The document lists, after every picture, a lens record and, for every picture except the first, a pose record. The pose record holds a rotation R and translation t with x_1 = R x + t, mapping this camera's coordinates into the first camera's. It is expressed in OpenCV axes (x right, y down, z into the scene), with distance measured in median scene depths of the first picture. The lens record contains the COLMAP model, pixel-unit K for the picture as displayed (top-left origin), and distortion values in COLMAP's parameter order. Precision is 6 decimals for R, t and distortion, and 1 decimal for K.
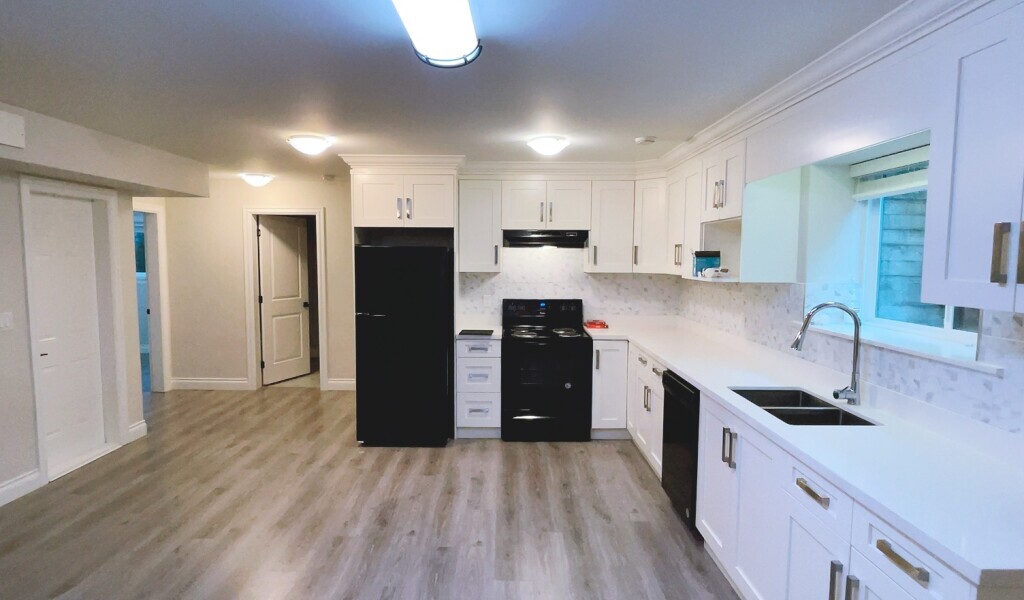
lens RADIAL K [[555.8, 0, 507.9], [0, 555.8, 302.2], [0, 0, 1]] dist [0.003039, -0.007354]
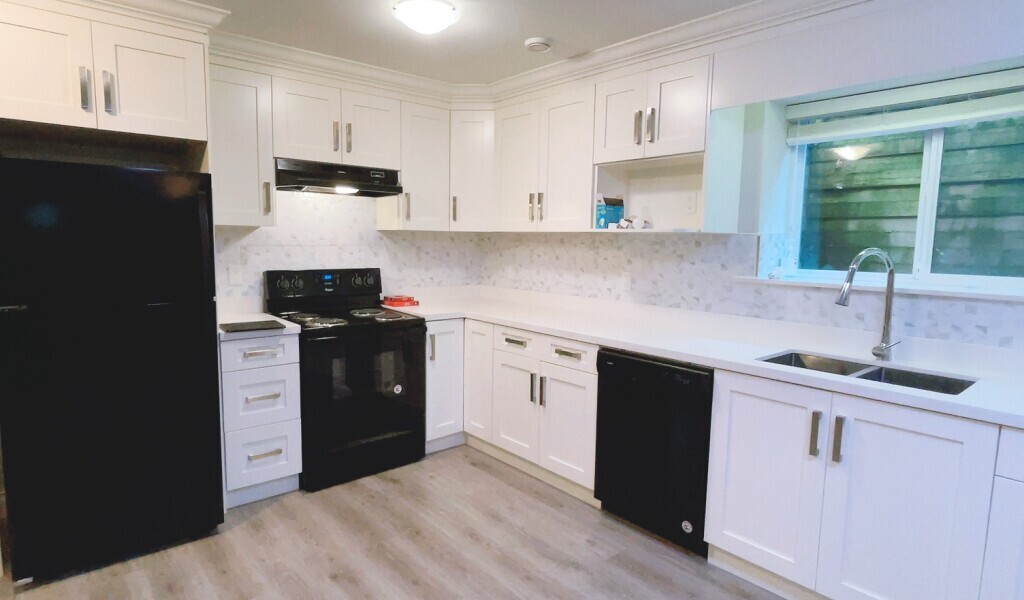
lens RADIAL K [[555.8, 0, 507.9], [0, 555.8, 302.2], [0, 0, 1]] dist [0.003039, -0.007354]
pose [[0.765850, -0.065840, 0.639640, -0.227473], [0.040524, 0.997709, 0.054177, 0.007641], [-0.641741, -0.015571, 0.766763, 0.370641]]
